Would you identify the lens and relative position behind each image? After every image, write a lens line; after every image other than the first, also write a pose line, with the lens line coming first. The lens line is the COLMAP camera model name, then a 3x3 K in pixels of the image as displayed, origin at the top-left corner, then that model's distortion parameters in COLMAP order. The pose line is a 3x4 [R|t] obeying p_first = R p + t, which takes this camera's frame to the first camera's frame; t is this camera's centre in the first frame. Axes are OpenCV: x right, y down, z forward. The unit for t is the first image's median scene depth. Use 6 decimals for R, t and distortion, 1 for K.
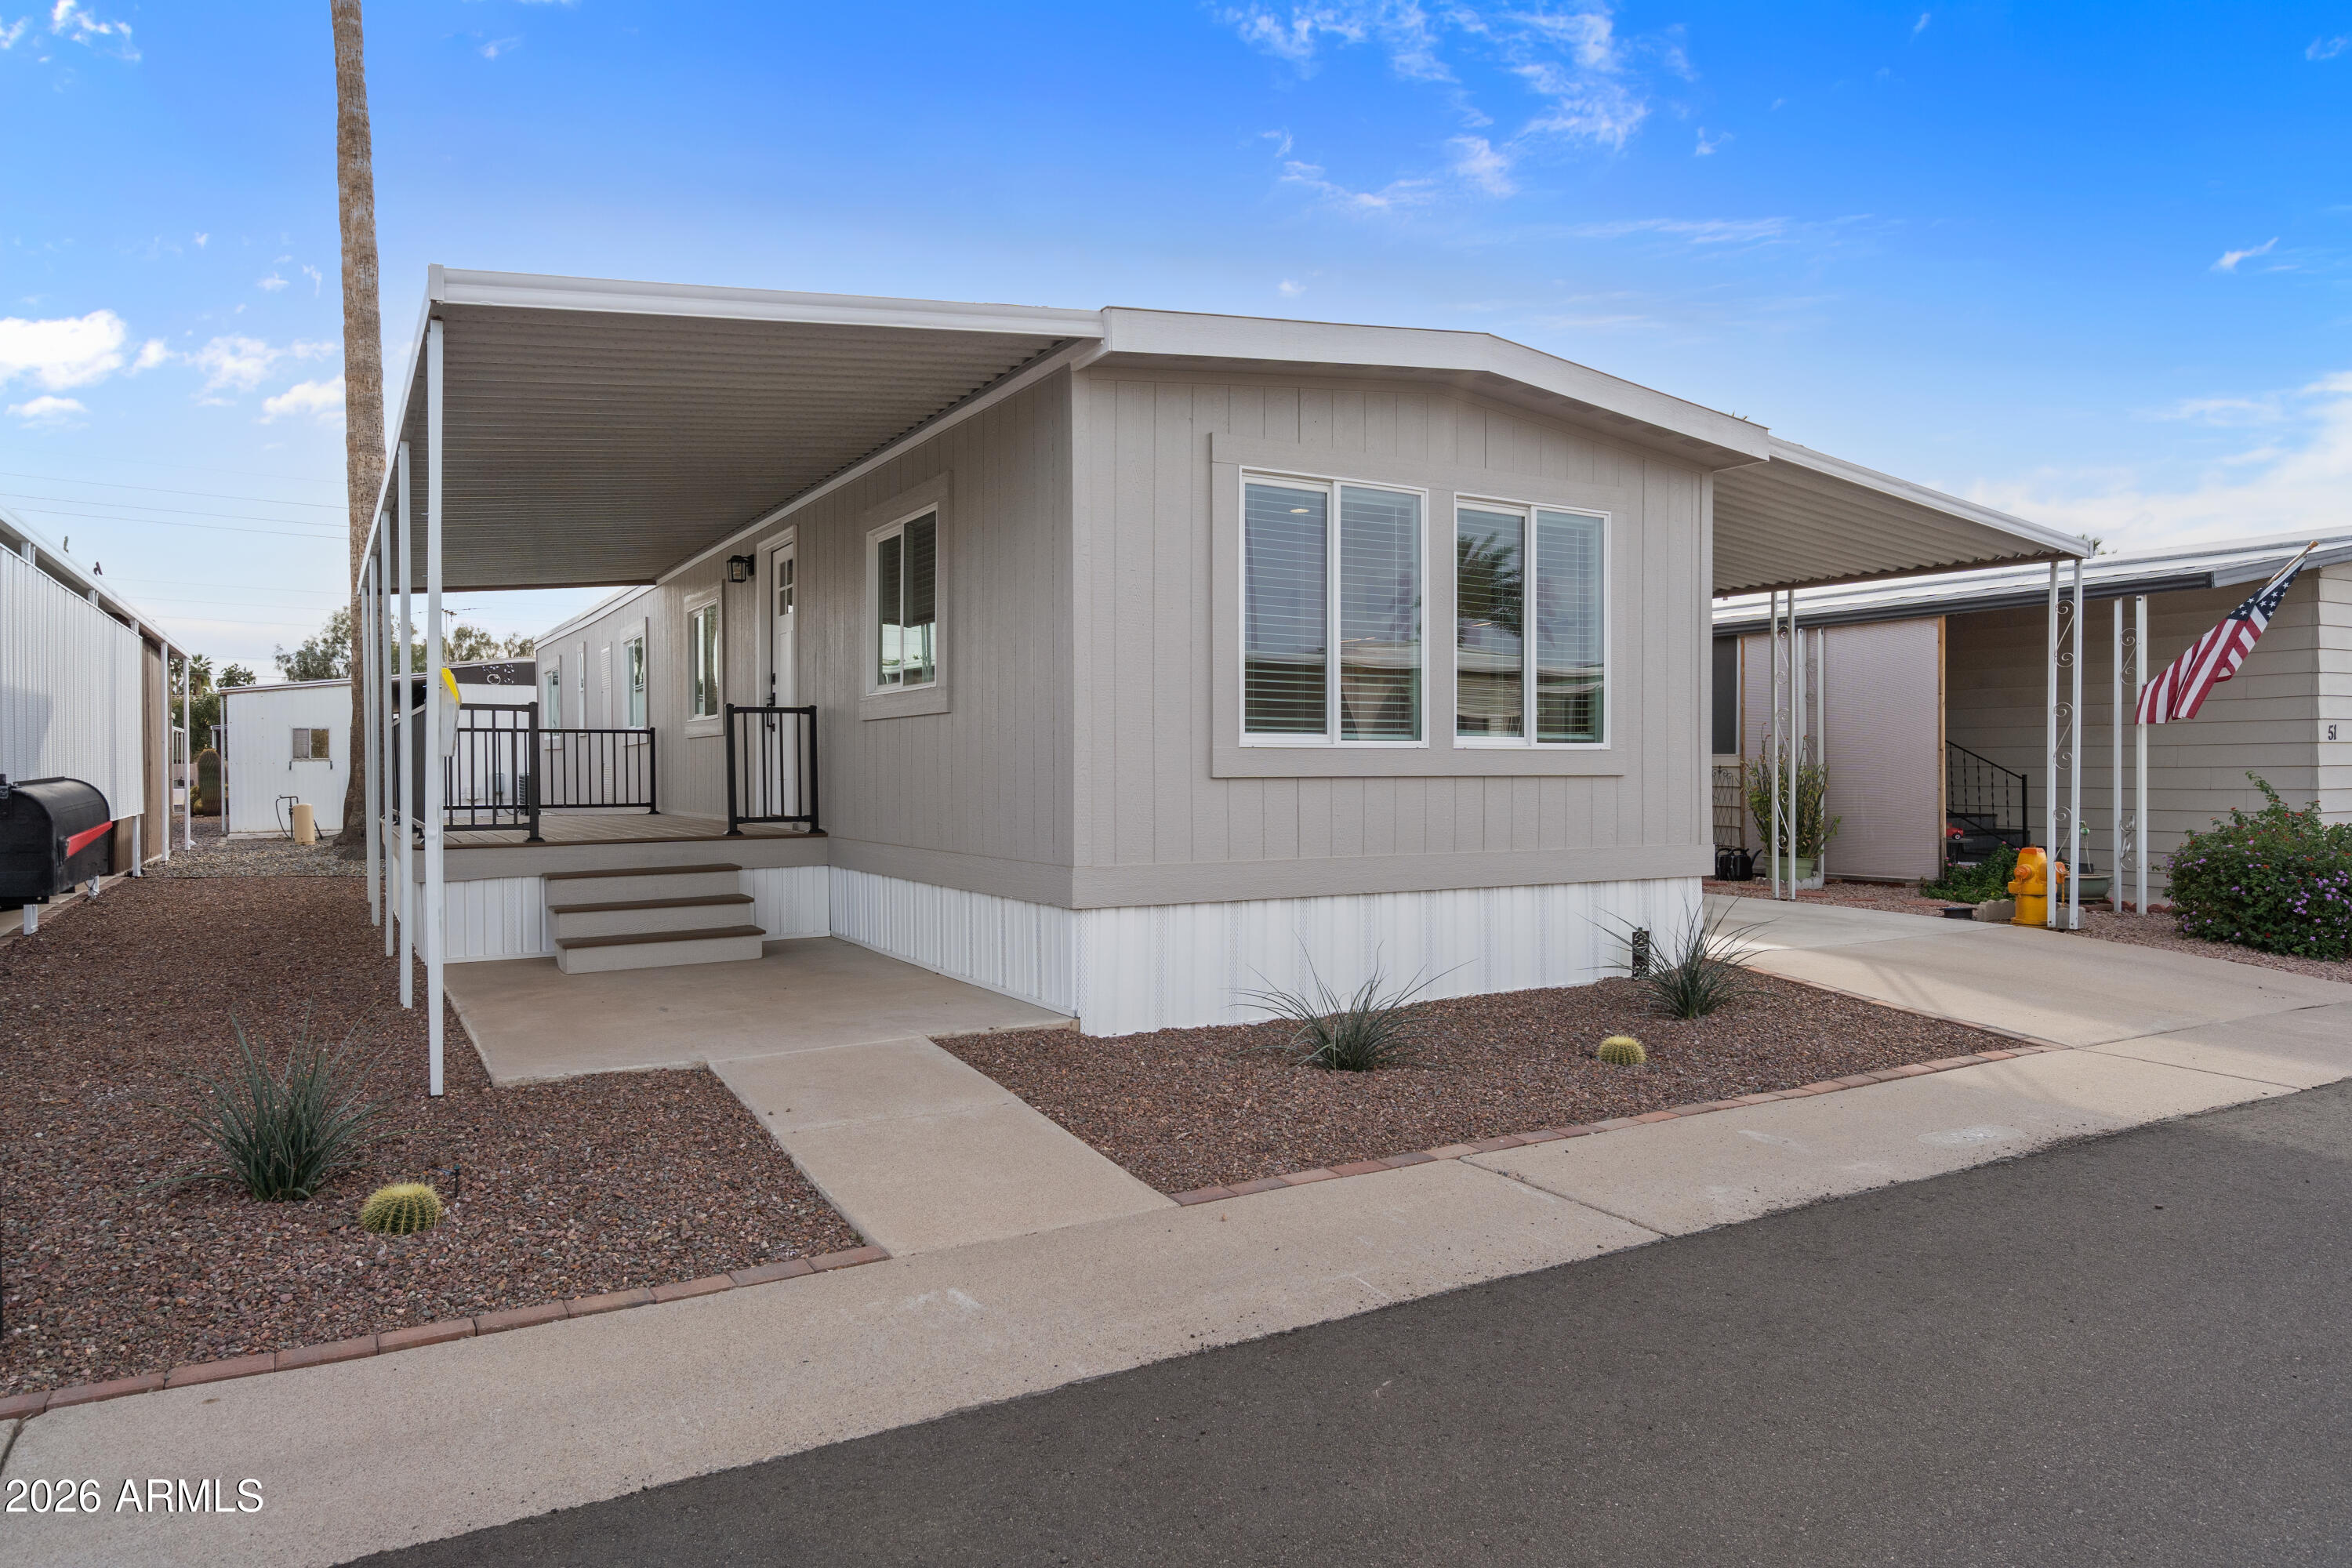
lens RADIAL K [[1441.5, 0, 1176.8], [0, 1441.5, 781.8], [0, 0, 1]] dist [-0.012855, -0.001278]
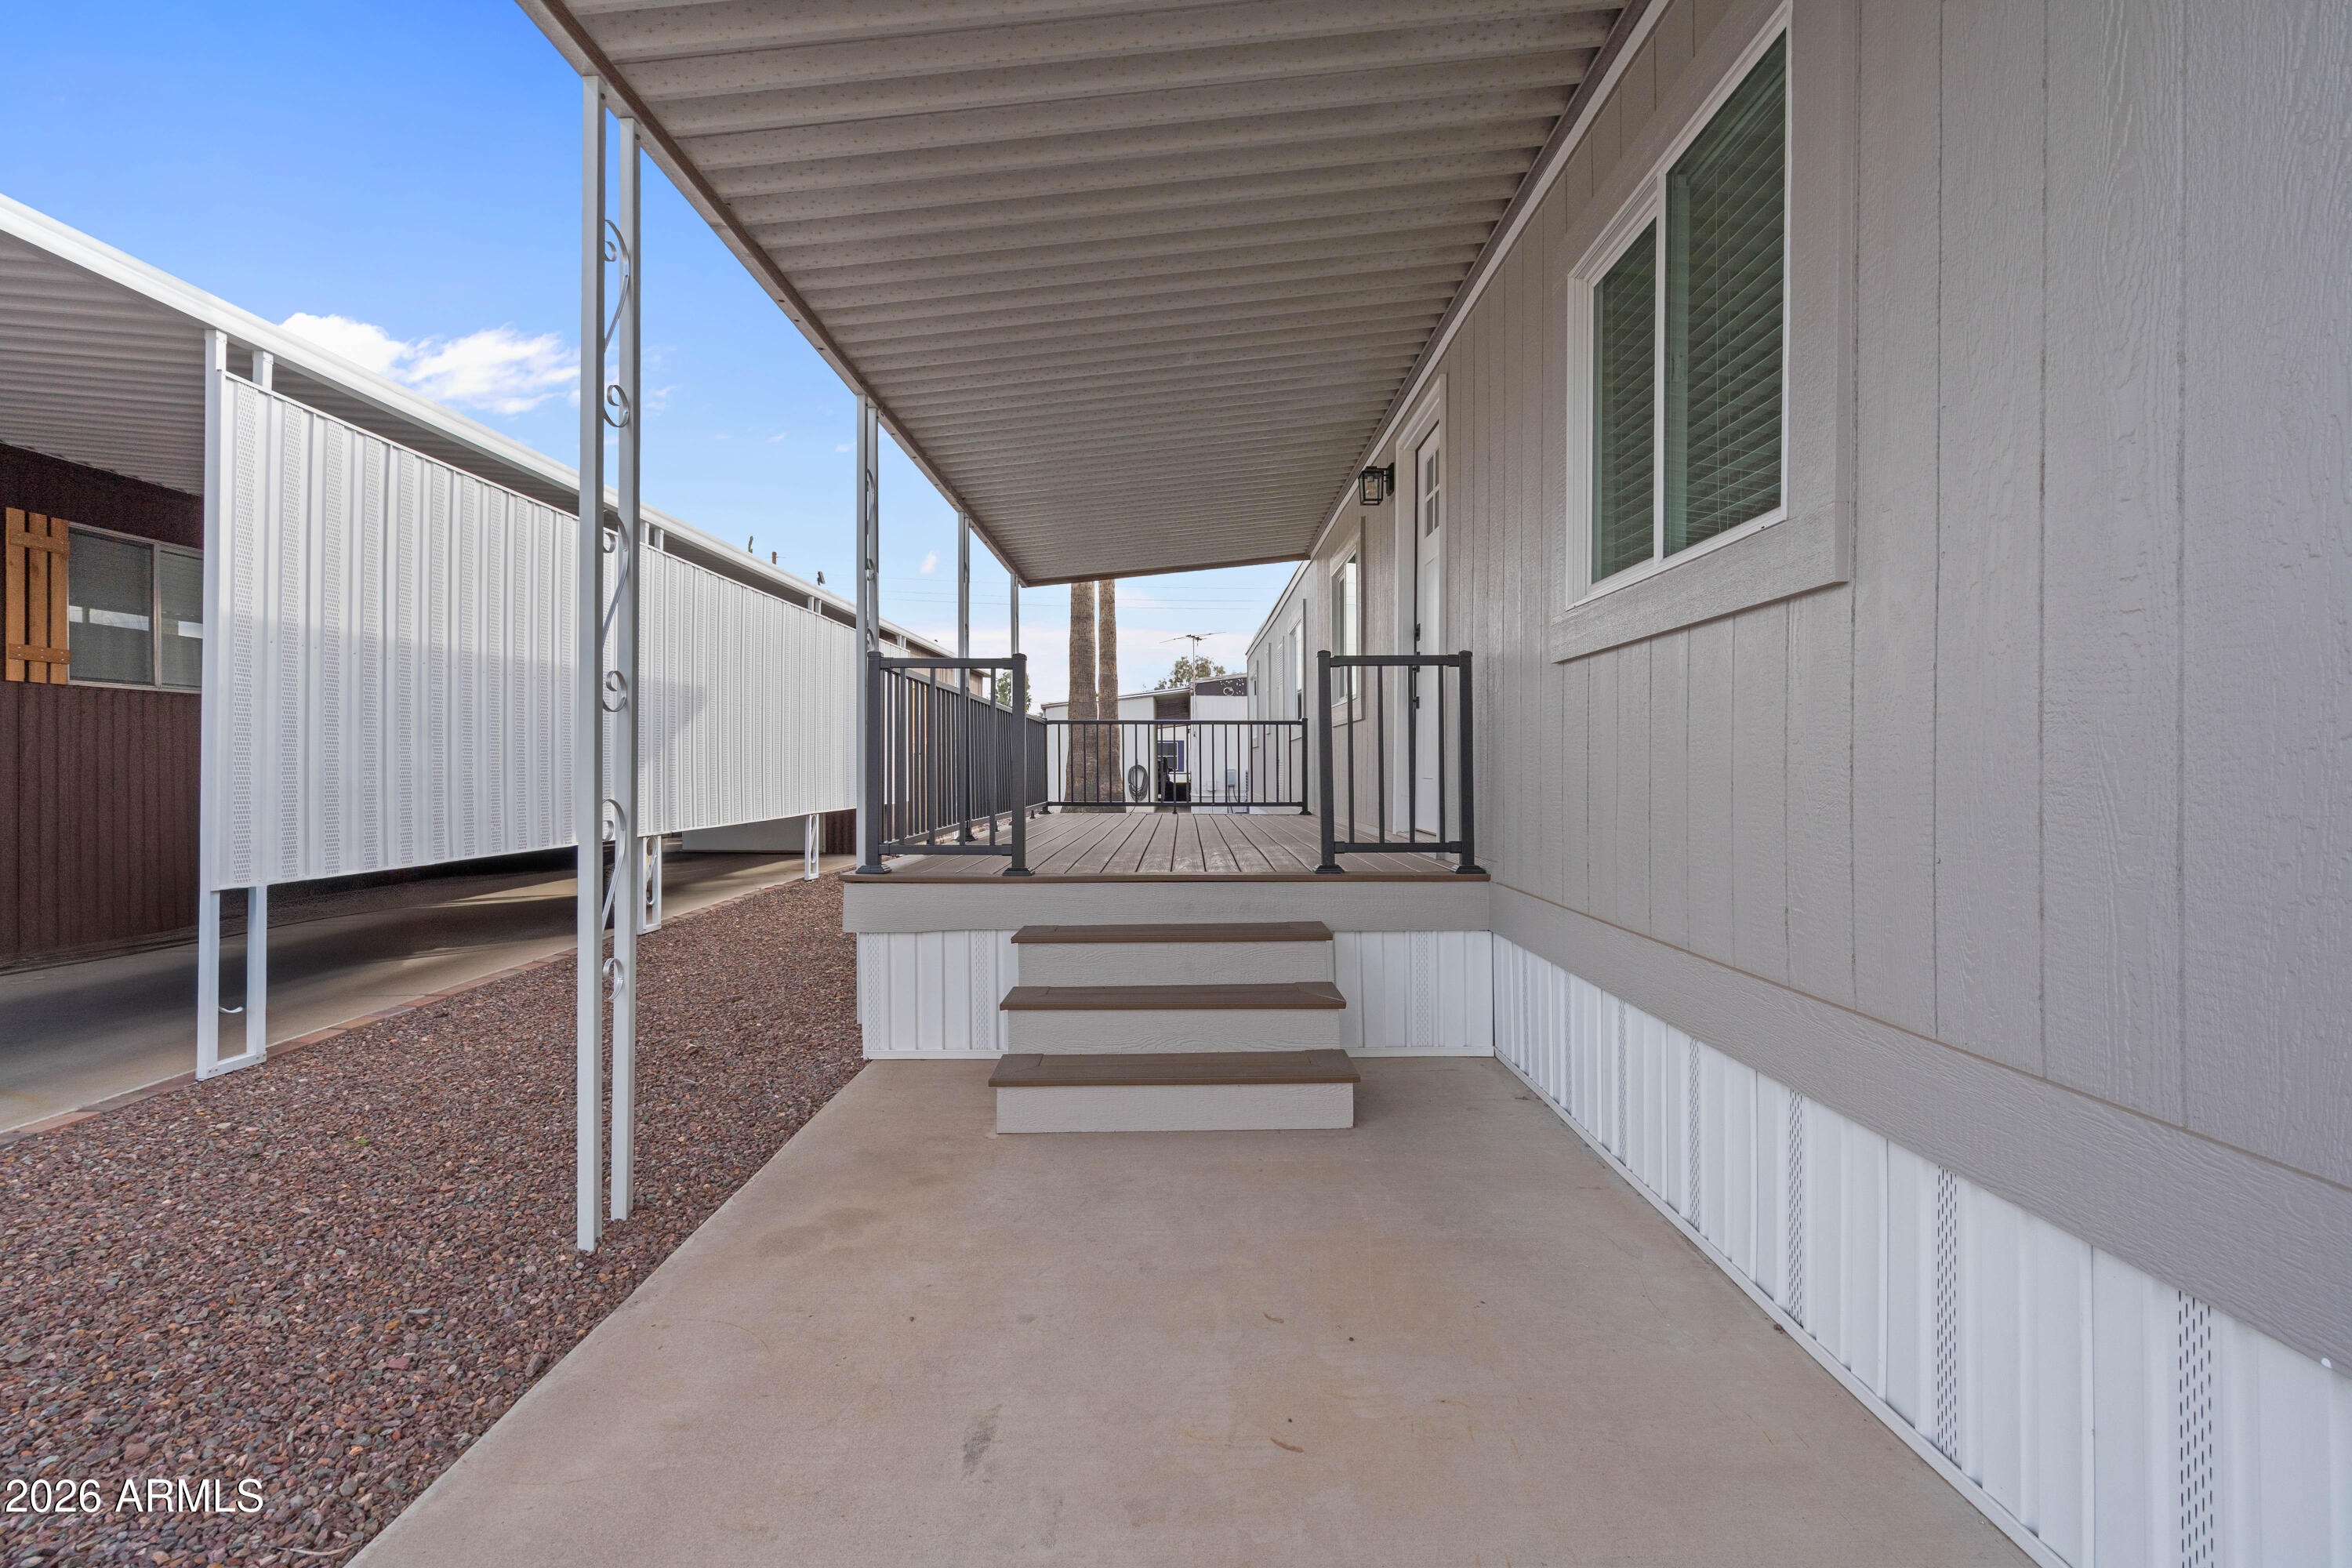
lens RADIAL K [[1082.0, 0, 1166.3], [0, 1082.0, 782.0], [0, 0, 1]] dist [-0.001279, -0.000998]
pose [[0.854456, 0.008307, -0.519457, -0.130948], [-0.006404, 0.999965, 0.005456, -0.002088], [0.519484, -0.001335, 0.854479, 0.571602]]
